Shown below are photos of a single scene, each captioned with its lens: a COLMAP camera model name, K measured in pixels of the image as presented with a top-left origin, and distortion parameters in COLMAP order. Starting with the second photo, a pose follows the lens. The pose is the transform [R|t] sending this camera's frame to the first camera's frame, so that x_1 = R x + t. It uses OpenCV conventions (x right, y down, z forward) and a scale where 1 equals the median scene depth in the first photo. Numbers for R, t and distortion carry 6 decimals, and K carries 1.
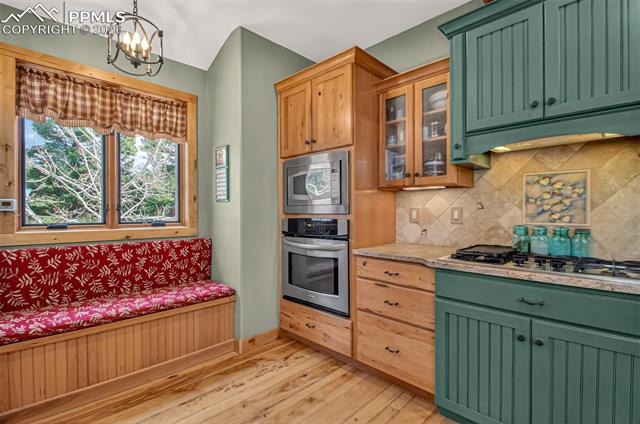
lens RADIAL K [[298.2, 0, 321.2], [0, 298.2, 212.6], [0, 0, 1]] dist [-0.006380, -0.000468]
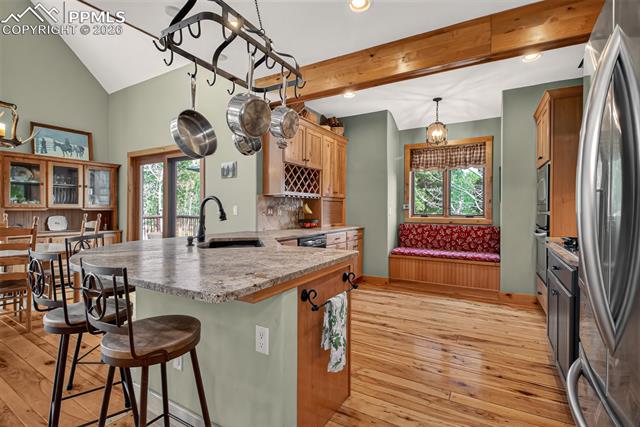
lens RADIAL K [[298.2, 0, 320.8], [0, 298.2, 211.2], [0, 0, 1]] dist [-0.006380, -0.000468]
pose [[0.241721, 0.005805, -0.970329, 1.021782], [-0.006275, 0.999971, 0.004419, 0.006390], [0.970326, 0.005021, 0.241750, -0.297875]]
